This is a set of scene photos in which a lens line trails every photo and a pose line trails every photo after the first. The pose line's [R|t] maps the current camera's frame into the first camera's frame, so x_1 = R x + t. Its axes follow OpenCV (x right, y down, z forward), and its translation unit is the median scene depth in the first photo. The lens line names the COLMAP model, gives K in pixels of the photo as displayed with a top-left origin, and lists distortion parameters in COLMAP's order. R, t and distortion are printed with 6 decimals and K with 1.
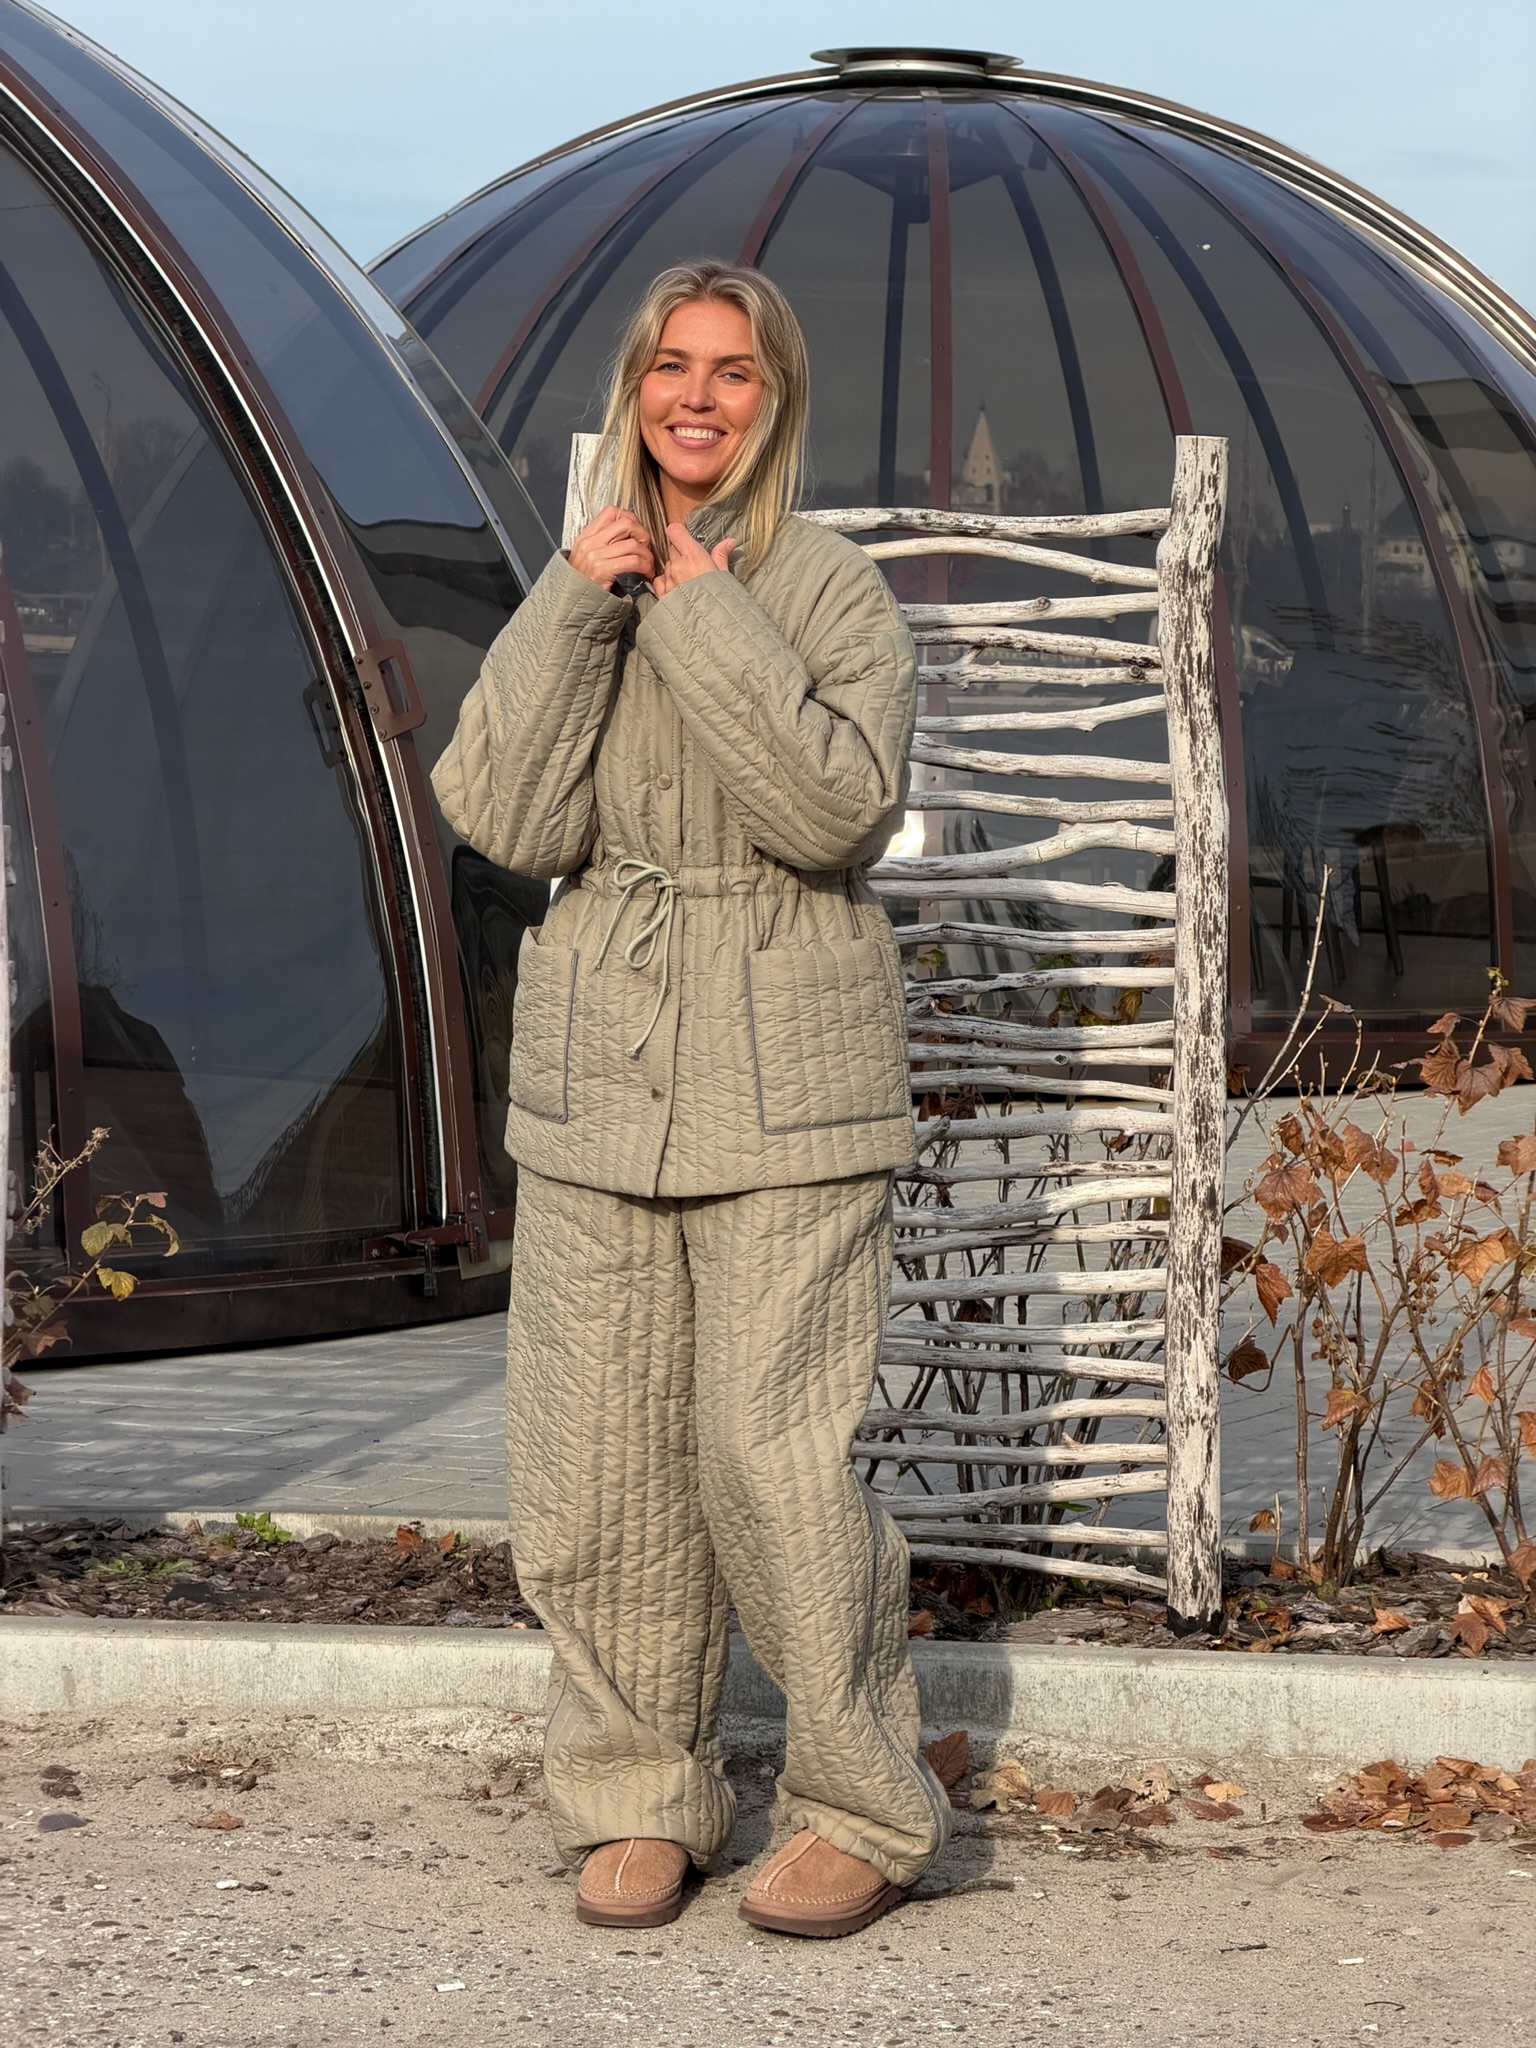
lens RADIAL K [[6028.8, 0, 760.7], [0, 6028.8, 1013.4], [0, 0, 1]] dist [0.184099, 0.000000]
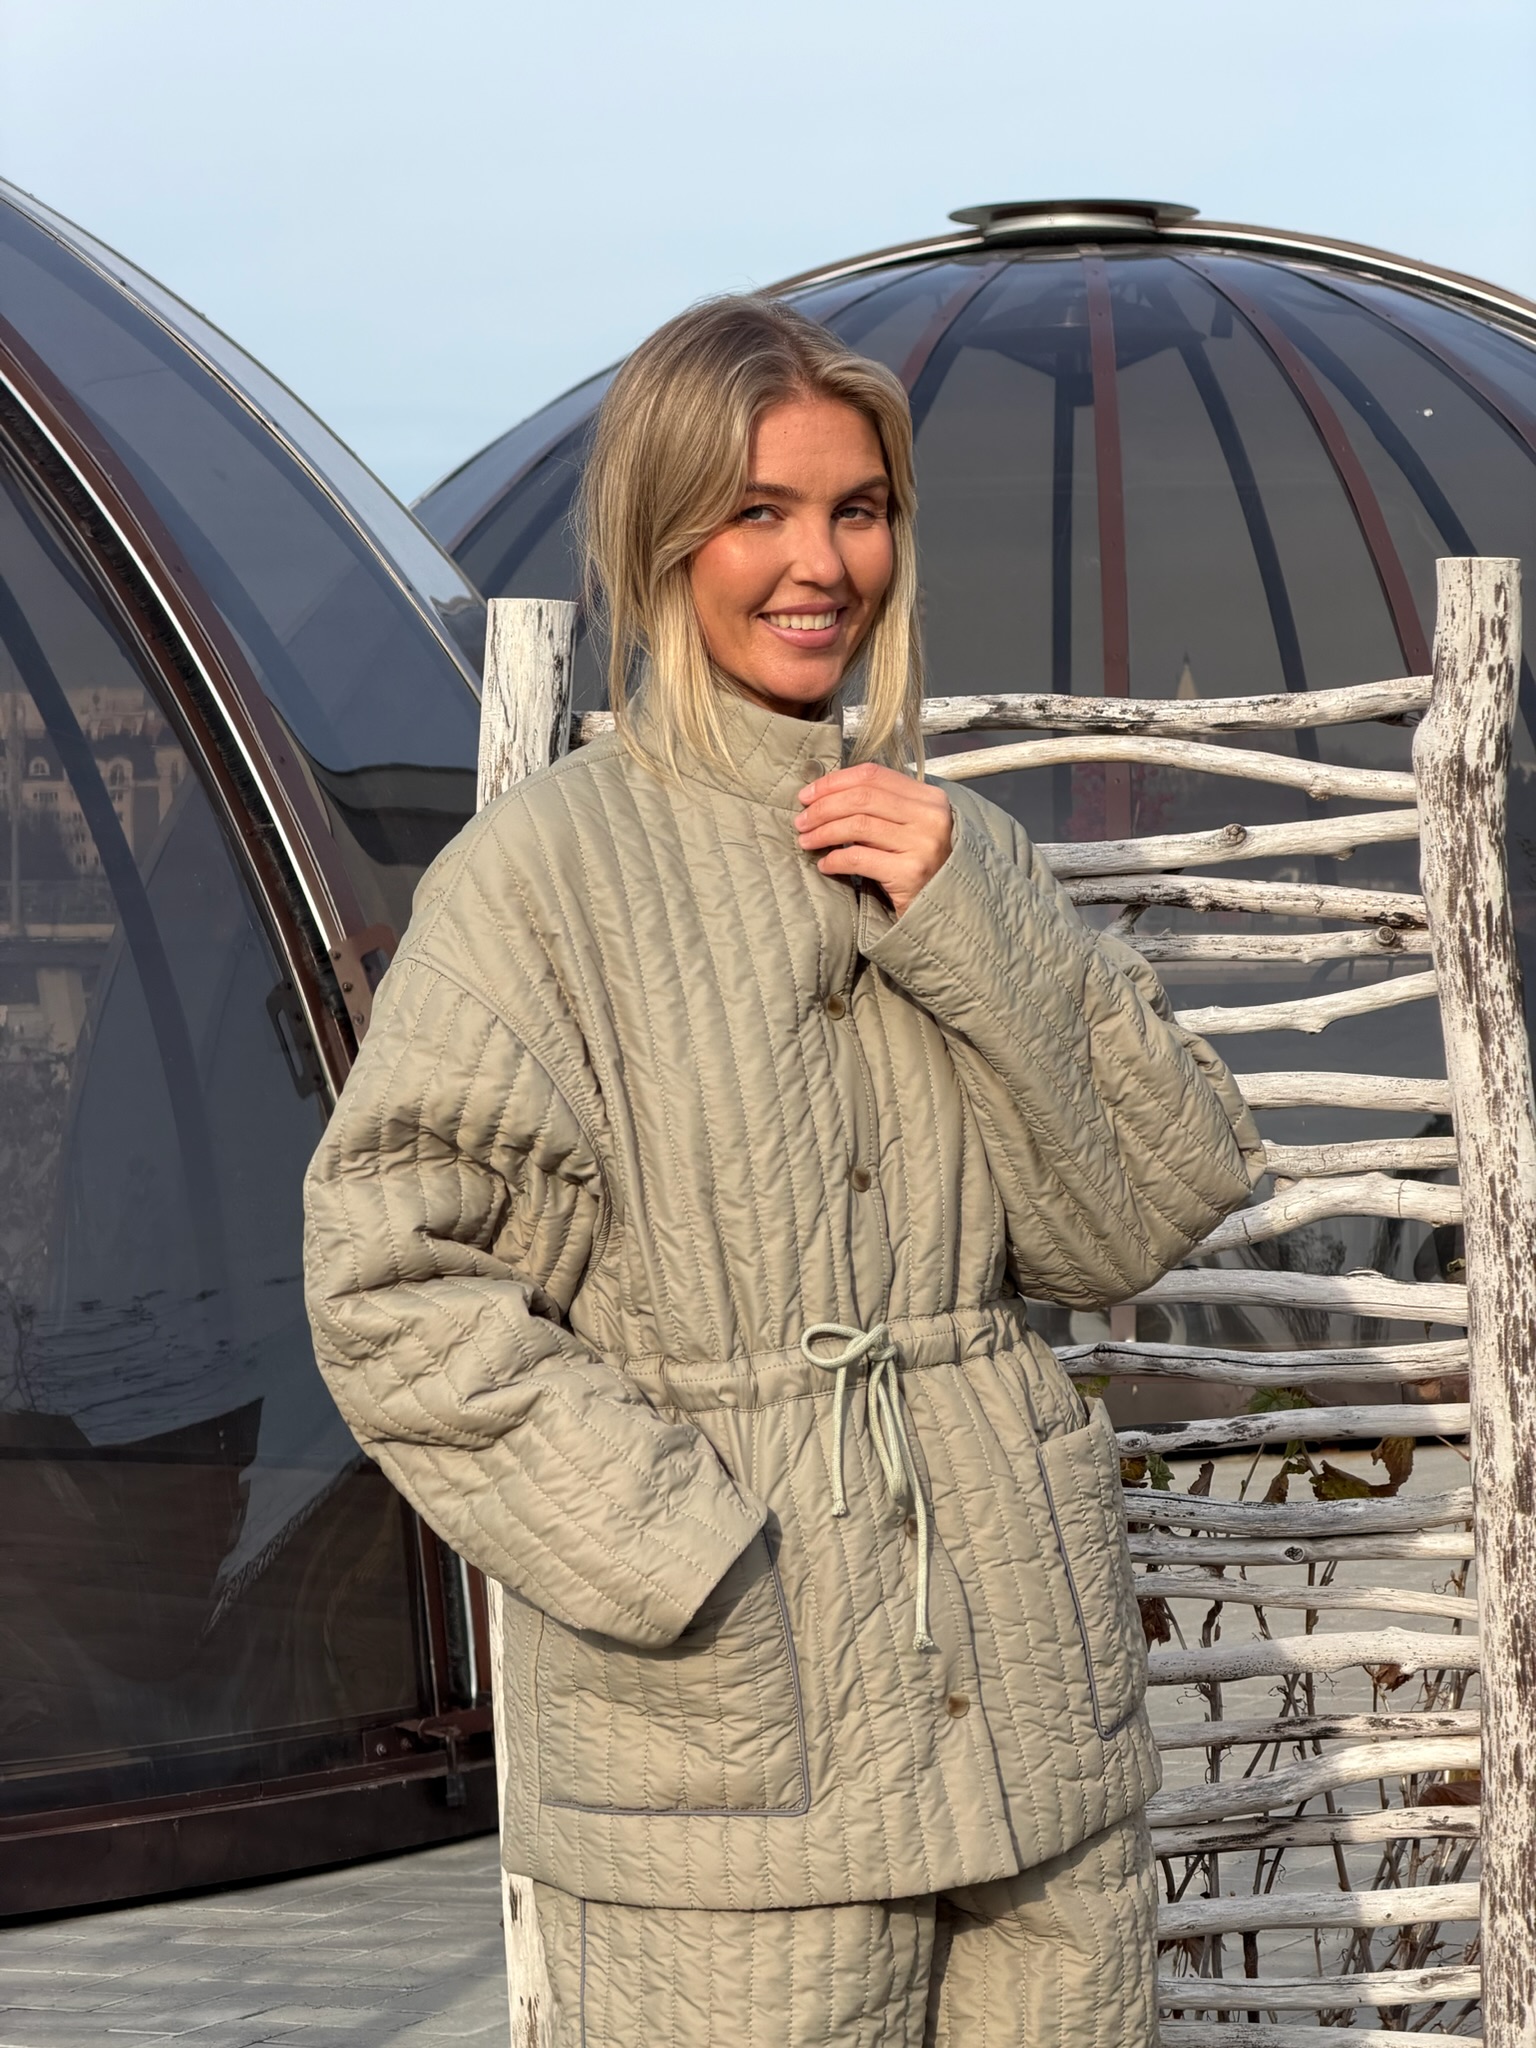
lens RADIAL K [[6028.8, 0, 778.9], [0, 6028.8, 1023.7], [0, 0, 1]] dist [0.184099, 0.000000]
pose [[0.998680, -0.039182, -0.033223, 0.019187], [0.037751, 0.998376, -0.042673, -0.022777], [0.034841, 0.041362, 0.998537, 0.365327]]
